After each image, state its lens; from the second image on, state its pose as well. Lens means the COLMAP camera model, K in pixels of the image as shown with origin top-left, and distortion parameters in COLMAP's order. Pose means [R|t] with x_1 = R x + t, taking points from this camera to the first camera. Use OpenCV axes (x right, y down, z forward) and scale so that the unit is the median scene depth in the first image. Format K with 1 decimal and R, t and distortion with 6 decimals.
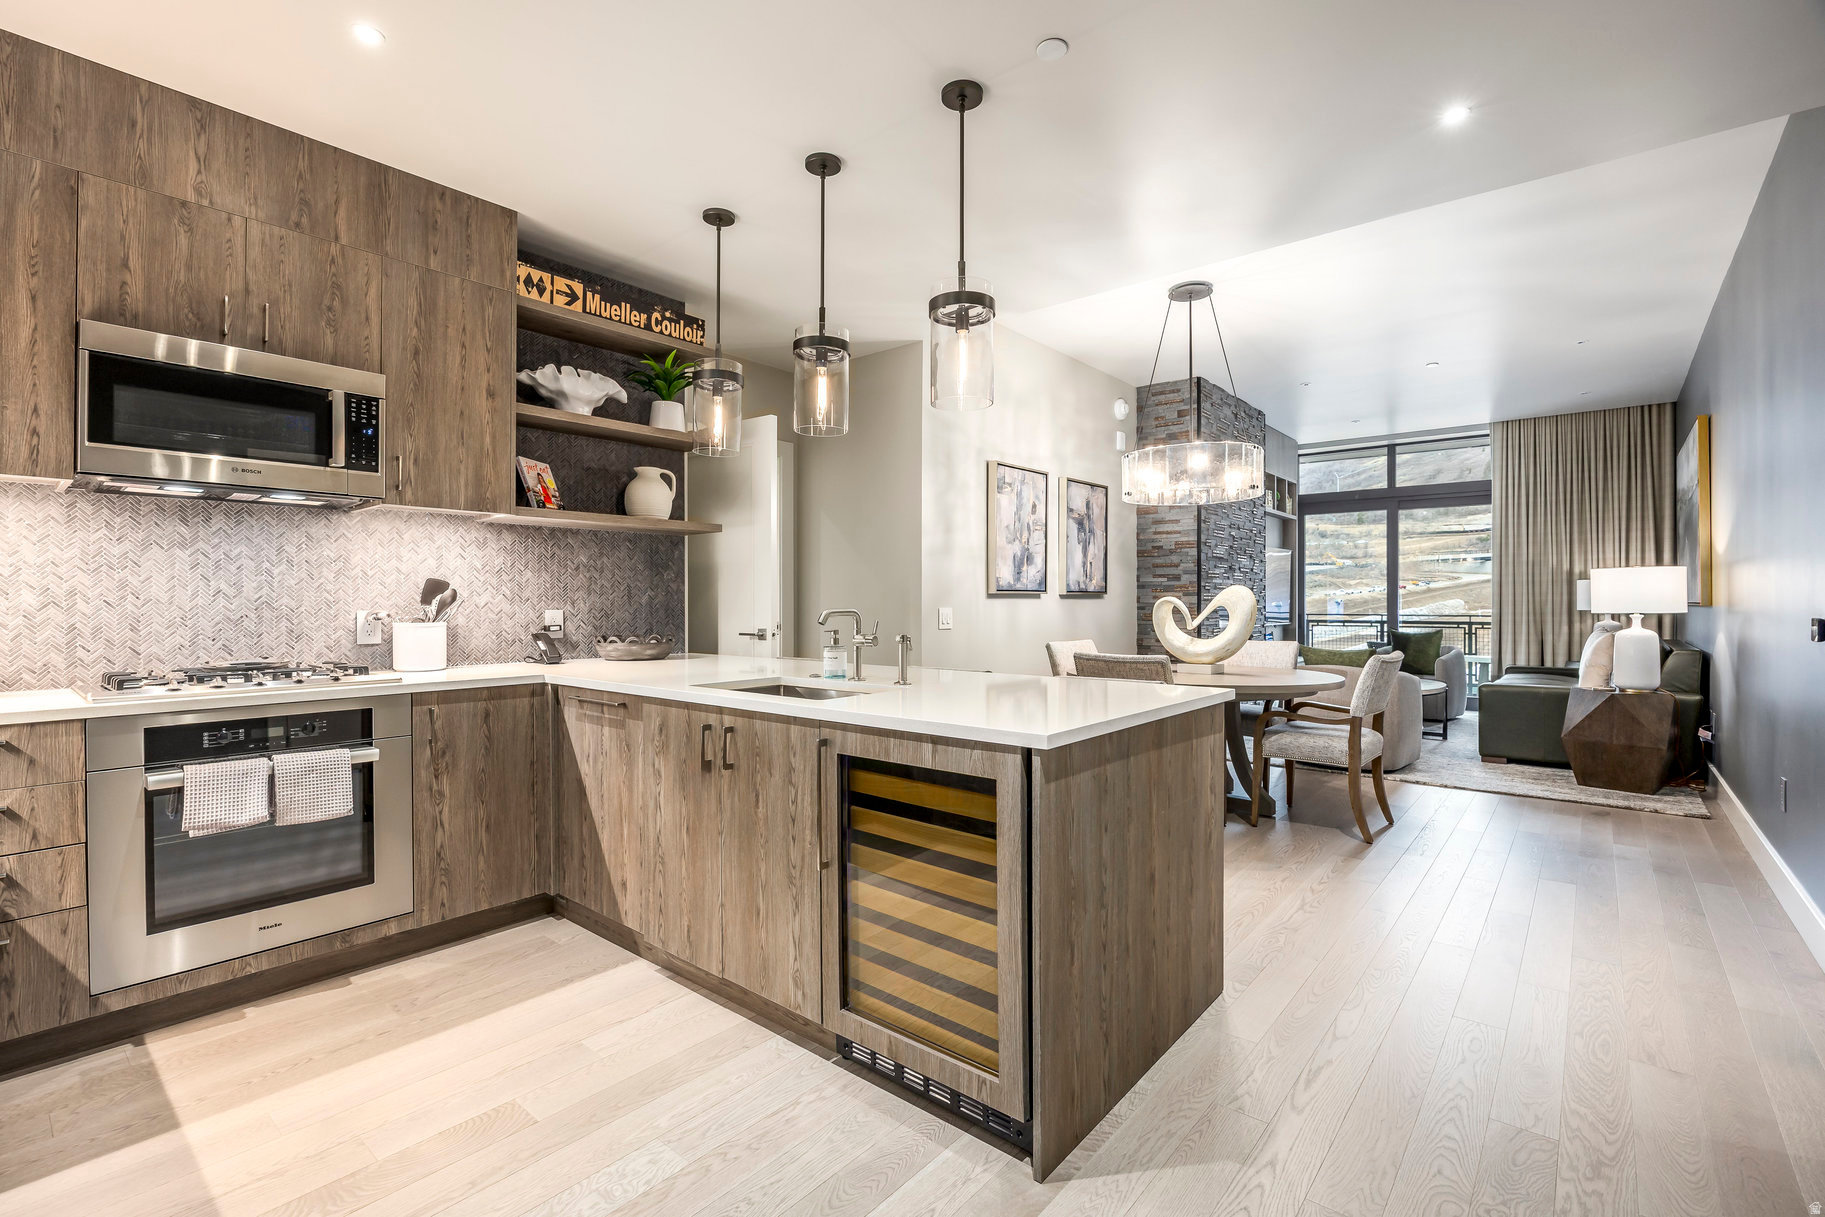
lens RADIAL K [[828.5, 0, 916.1], [0, 828.5, 599.0], [0, 0, 1]] dist [-0.011747, 0.000087]
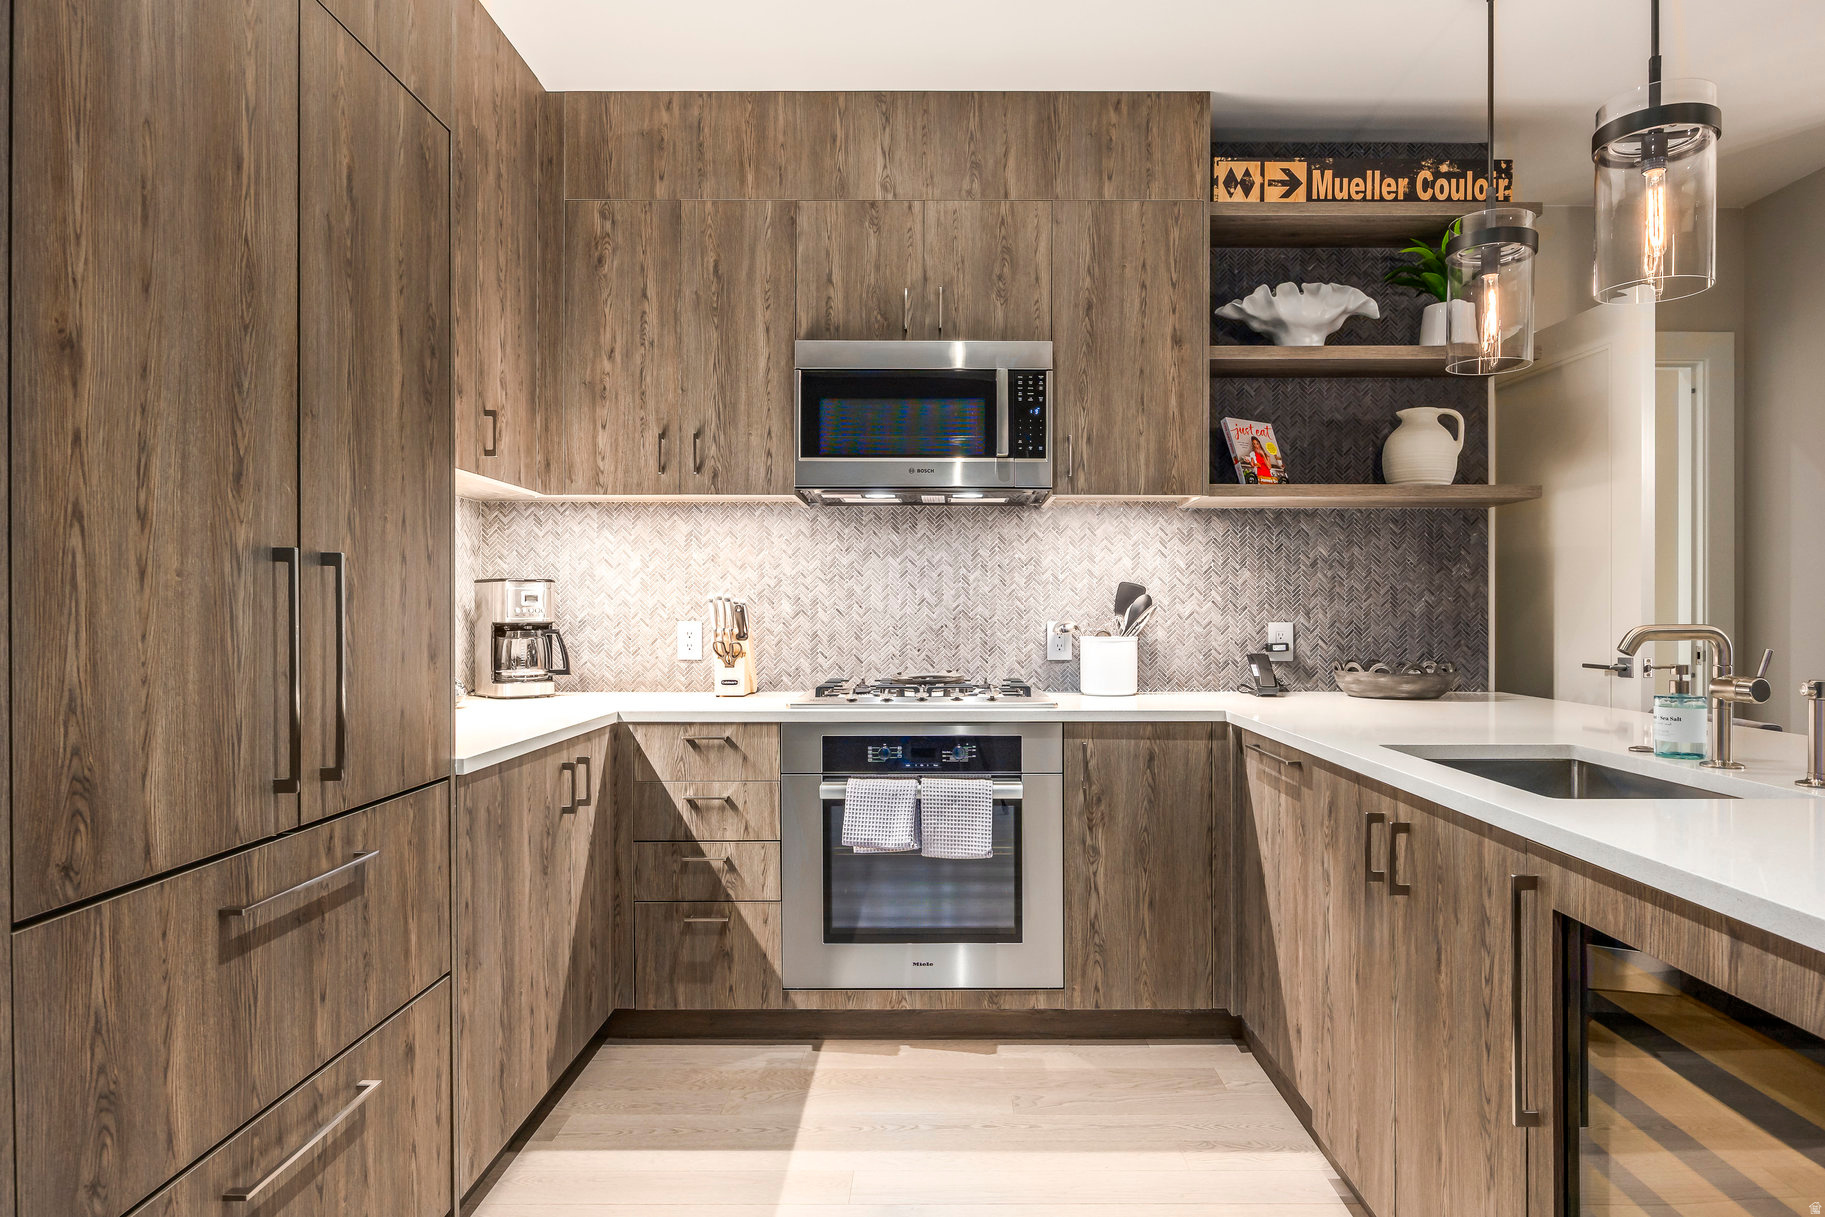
lens RADIAL K [[1071.2, 0, 922.8], [0, 1071.2, 613.1], [0, 0, 1]] dist [-0.008866, 0.000100]
pose [[0.637440, 0.002696, -0.770496, 0.111395], [0.001539, 0.999987, 0.004772, 0.000142], [0.770499, -0.004228, 0.637427, 0.194817]]
